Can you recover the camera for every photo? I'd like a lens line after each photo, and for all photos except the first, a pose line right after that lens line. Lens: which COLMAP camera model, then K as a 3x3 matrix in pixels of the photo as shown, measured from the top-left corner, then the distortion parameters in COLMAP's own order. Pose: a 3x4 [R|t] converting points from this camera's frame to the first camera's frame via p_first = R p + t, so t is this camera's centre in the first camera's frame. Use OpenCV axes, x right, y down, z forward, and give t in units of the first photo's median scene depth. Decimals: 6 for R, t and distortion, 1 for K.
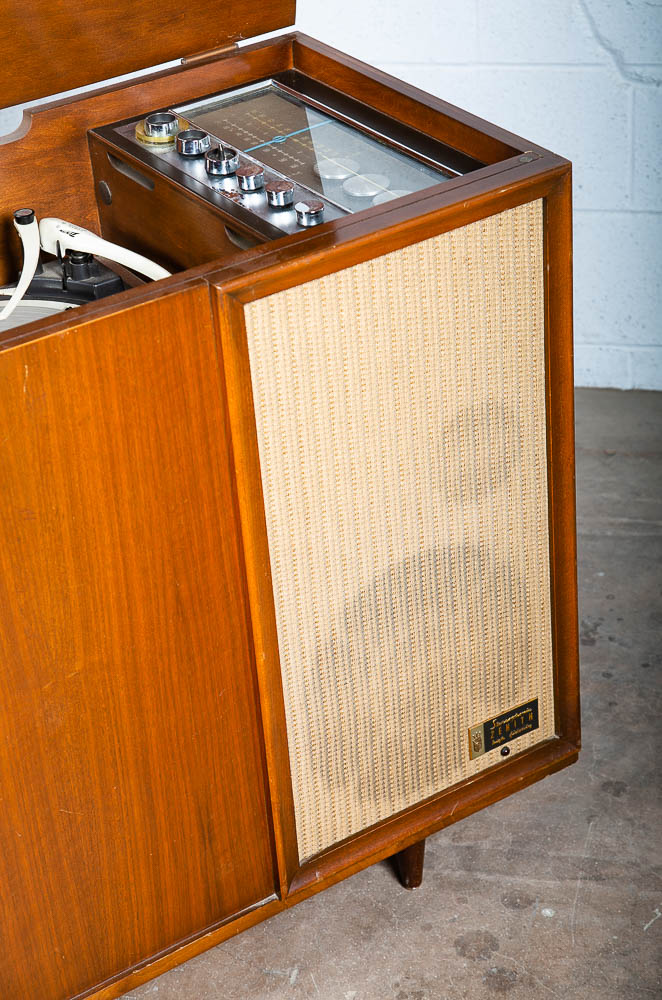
lens RADIAL K [[2196.9, 0, 360.4], [0, 2196.9, 478.8], [0, 0, 1]] dist [0.318984, 0.077334]
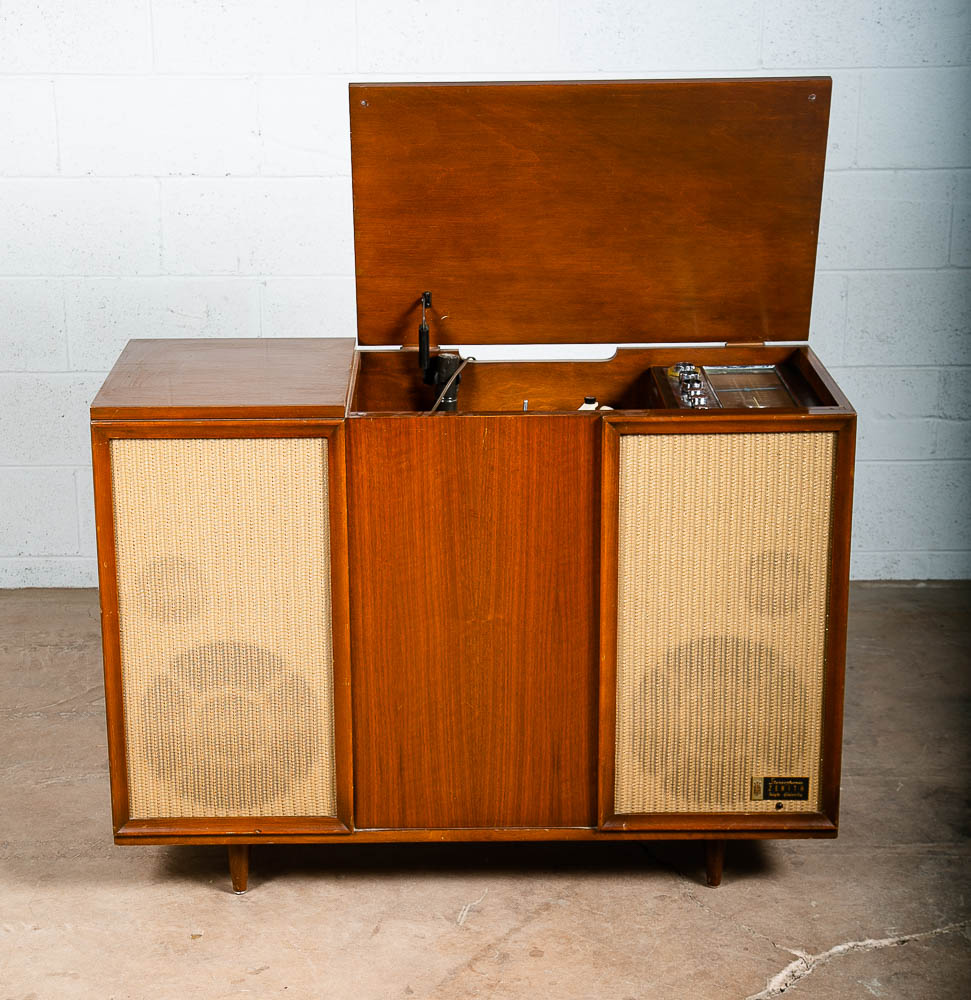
lens RADIAL K [[2194.6, 0, 462.1], [0, 2194.6, 501.0], [0, 0, 1]] dist [0.101086, 0.144687]
pose [[0.830083, 0.215059, -0.514501, 0.645651], [-0.326327, 0.935501, -0.135453, 0.213277], [0.452186, 0.280333, 0.846724, -0.452380]]
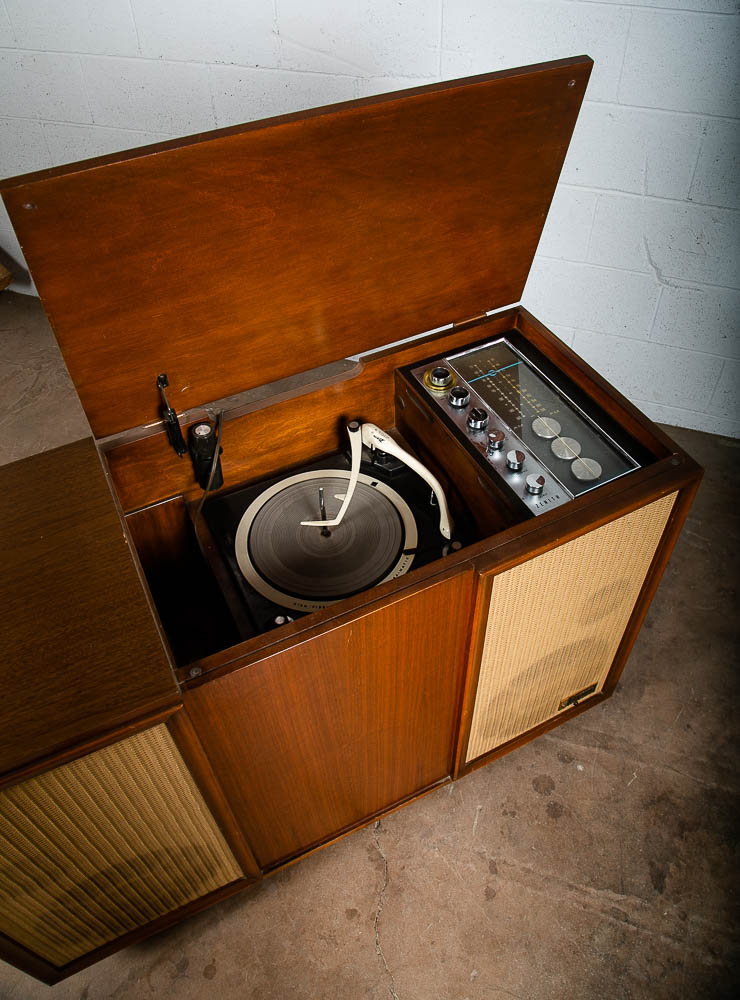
lens RADIAL K [[761.5, 0, 376.4], [0, 761.5, 438.9], [0, 0, 1]] dist [-0.115727, 0.061655]
pose [[0.990807, 0.118278, -0.065671, -0.093629], [-0.099851, 0.966874, 0.234915, -0.242122], [0.091281, -0.226198, 0.969795, 0.432017]]
